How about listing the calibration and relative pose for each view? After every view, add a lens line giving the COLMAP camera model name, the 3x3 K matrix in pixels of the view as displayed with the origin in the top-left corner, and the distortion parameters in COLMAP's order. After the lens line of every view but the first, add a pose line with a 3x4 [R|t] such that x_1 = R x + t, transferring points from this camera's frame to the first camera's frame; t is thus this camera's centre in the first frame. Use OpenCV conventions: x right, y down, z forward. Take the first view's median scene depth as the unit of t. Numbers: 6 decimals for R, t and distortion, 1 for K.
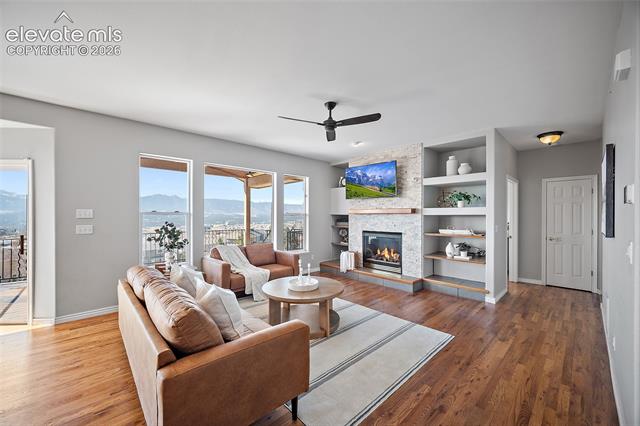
lens RADIAL K [[252.8, 0, 317.7], [0, 252.8, 216.7], [0, 0, 1]] dist [0.003818, 0.000241]
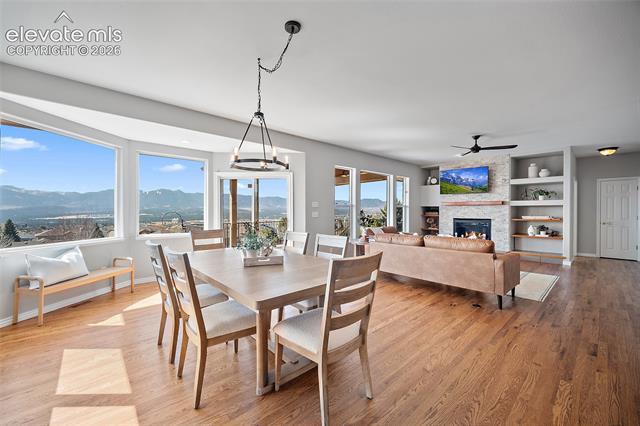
lens RADIAL K [[252.8, 0, 318.1], [0, 252.8, 211.1], [0, 0, 1]] dist [0.003818, 0.000241]
pose [[0.999571, -0.002039, -0.029234, -0.861085], [0.002079, 0.999997, 0.001325, 0.026833], [0.029232, -0.001386, 0.999572, -0.610383]]
